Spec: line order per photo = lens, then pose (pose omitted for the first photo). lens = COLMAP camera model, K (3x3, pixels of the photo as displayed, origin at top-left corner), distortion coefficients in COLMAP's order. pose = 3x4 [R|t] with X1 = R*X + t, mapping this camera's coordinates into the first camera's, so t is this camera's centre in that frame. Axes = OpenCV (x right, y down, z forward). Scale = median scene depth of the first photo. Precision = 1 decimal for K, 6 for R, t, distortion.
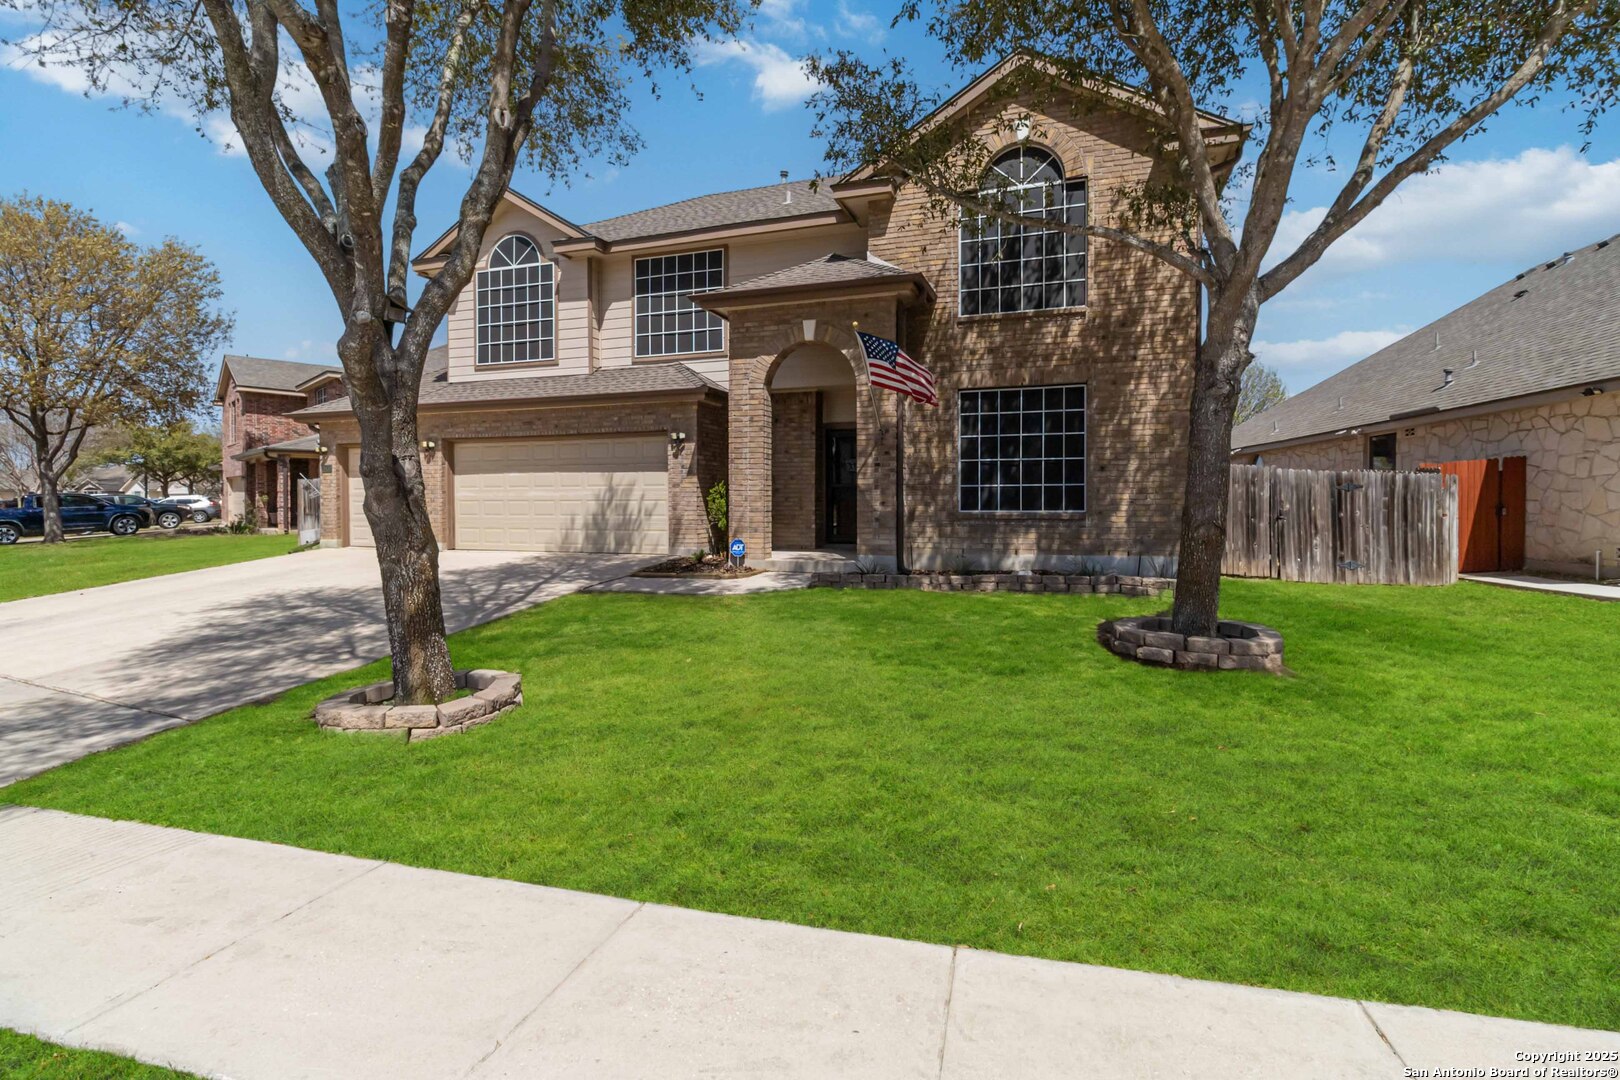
lens RADIAL K [[781.0, 0, 802.9], [0, 781.0, 536.6], [0, 0, 1]] dist [0.001044, 0.002692]
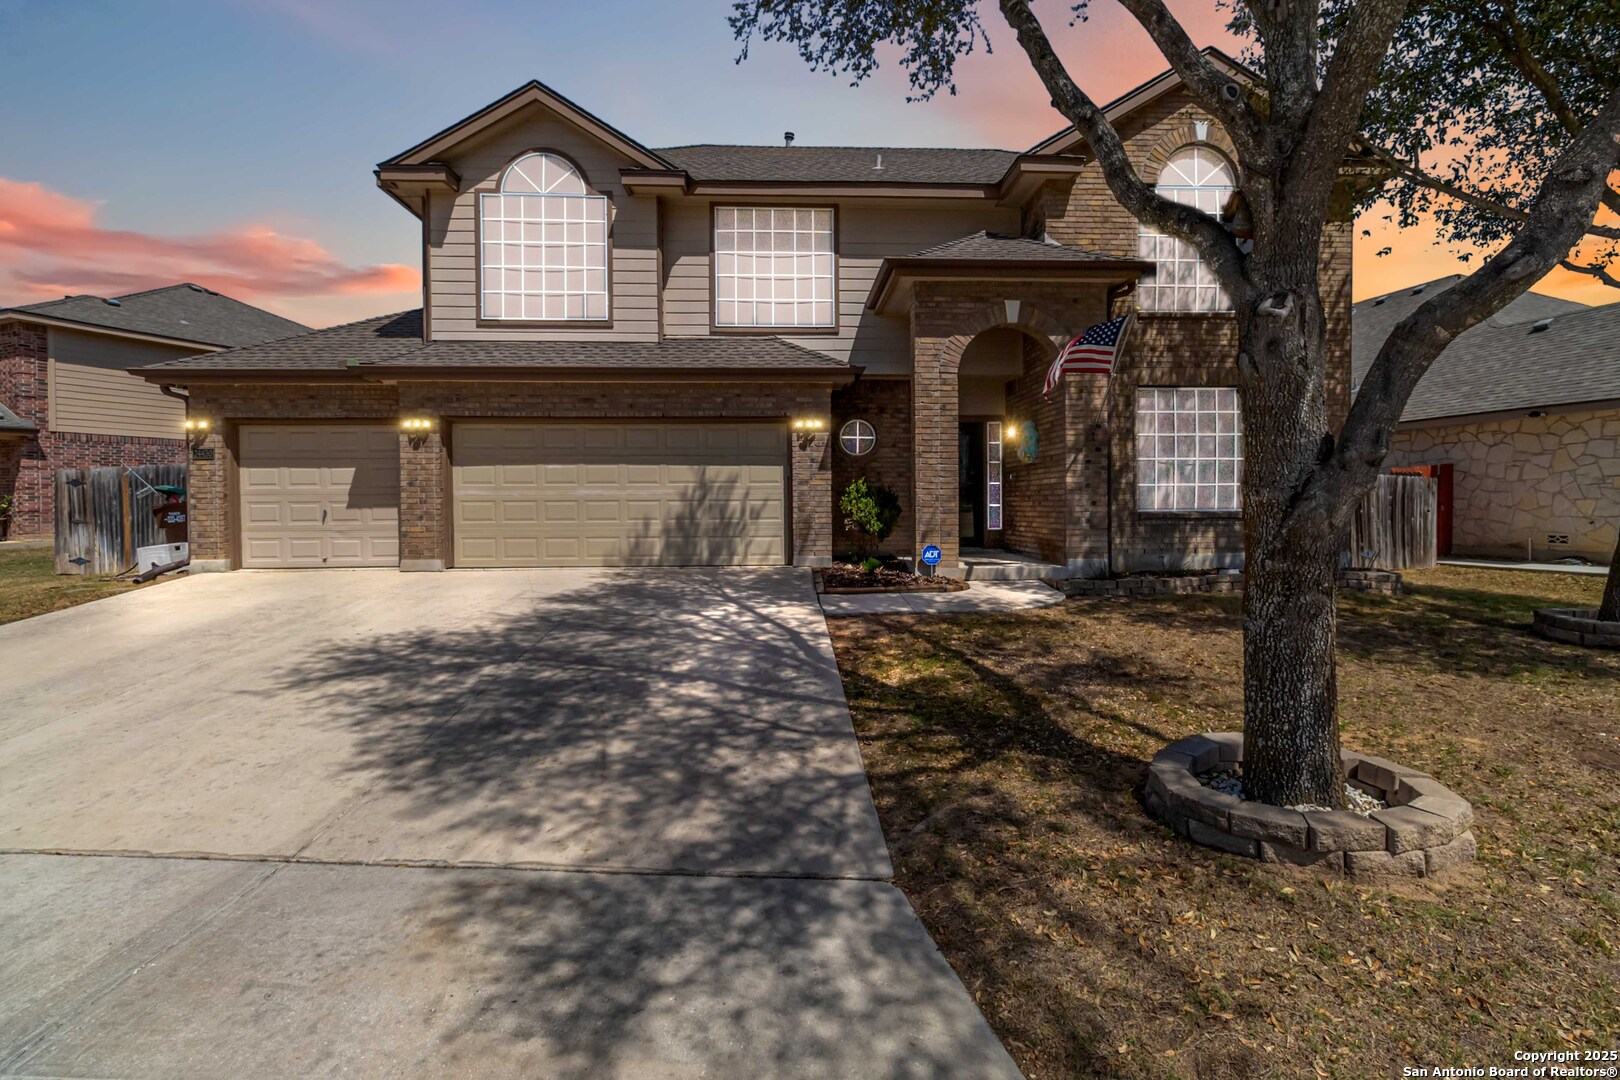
lens RADIAL K [[781.0, 0, 810.2], [0, 781.0, 534.7], [0, 0, 1]] dist [0.001044, 0.002692]
pose [[0.923813, -0.018726, 0.382386, -0.530628], [0.018895, 0.999816, 0.003313, -0.012730], [-0.382377, 0.004165, 0.923997, 0.243007]]
